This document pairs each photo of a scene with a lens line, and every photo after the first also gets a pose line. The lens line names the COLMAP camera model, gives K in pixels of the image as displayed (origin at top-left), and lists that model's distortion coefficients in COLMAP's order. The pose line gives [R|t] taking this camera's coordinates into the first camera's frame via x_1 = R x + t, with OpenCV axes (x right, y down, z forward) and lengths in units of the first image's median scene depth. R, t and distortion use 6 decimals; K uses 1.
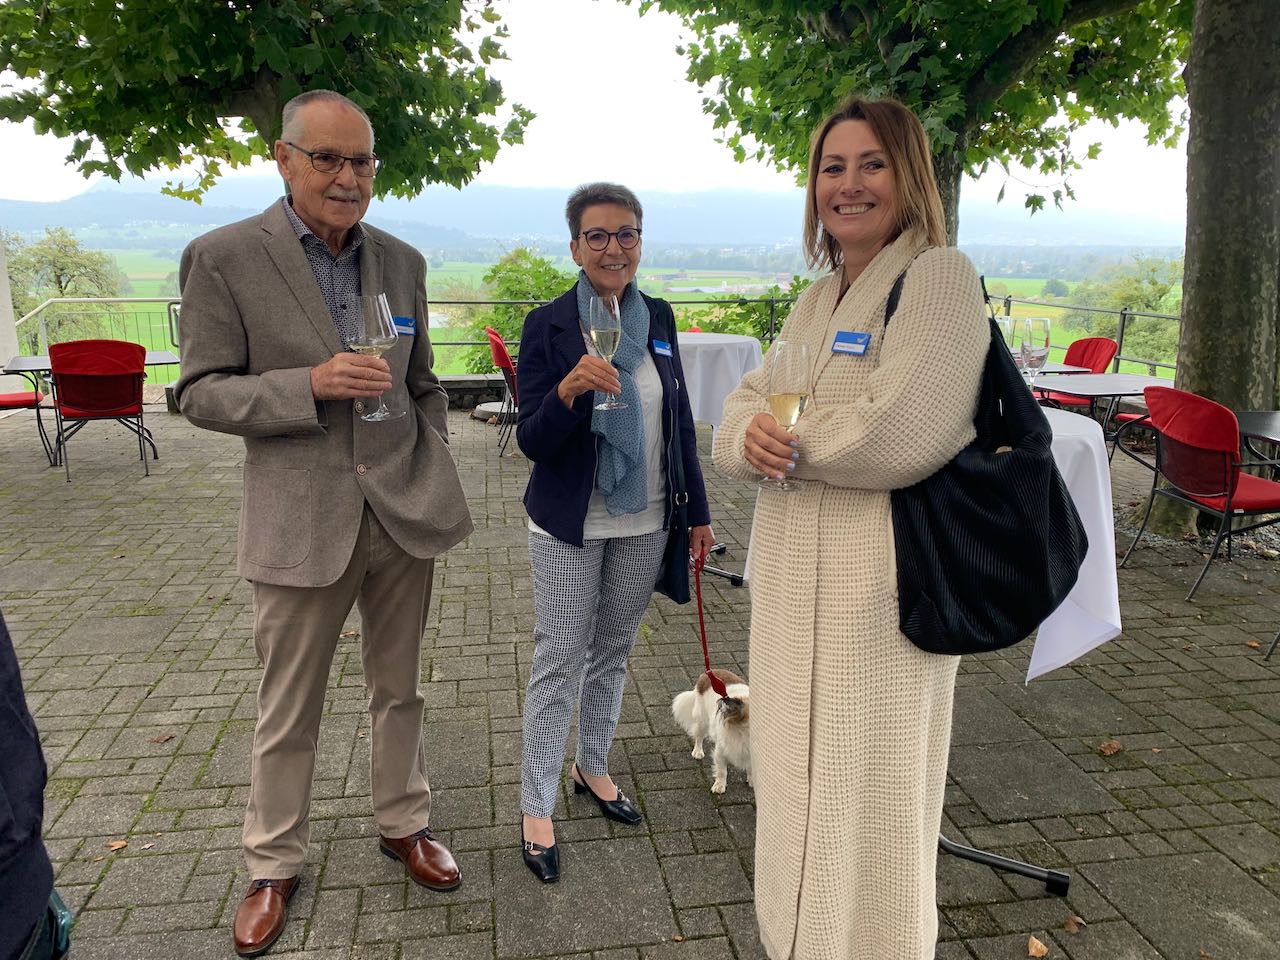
lens RADIAL K [[965.9, 0, 648.9], [0, 965.9, 485.6], [0, 0, 1]] dist [0.032355, -0.034830]
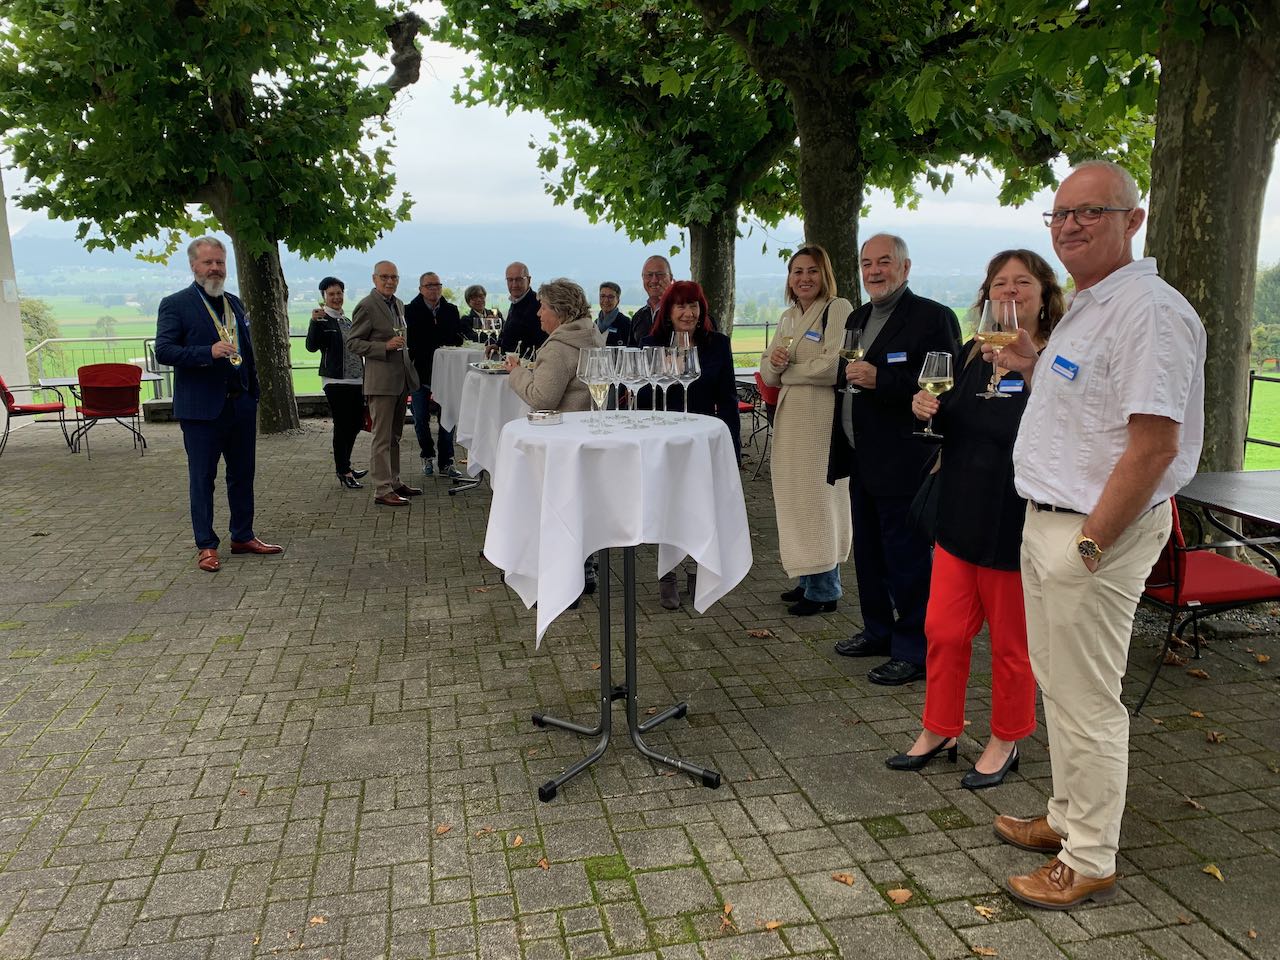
lens RADIAL K [[965.9, 0, 633.5], [0, 965.9, 470.2], [0, 0, 1]] dist [0.032355, -0.034830]
pose [[0.998576, -0.026546, 0.046283, 0.117482], [0.028853, 0.998337, -0.049902, 0.083088], [-0.044881, 0.051167, 0.997681, -0.381060]]
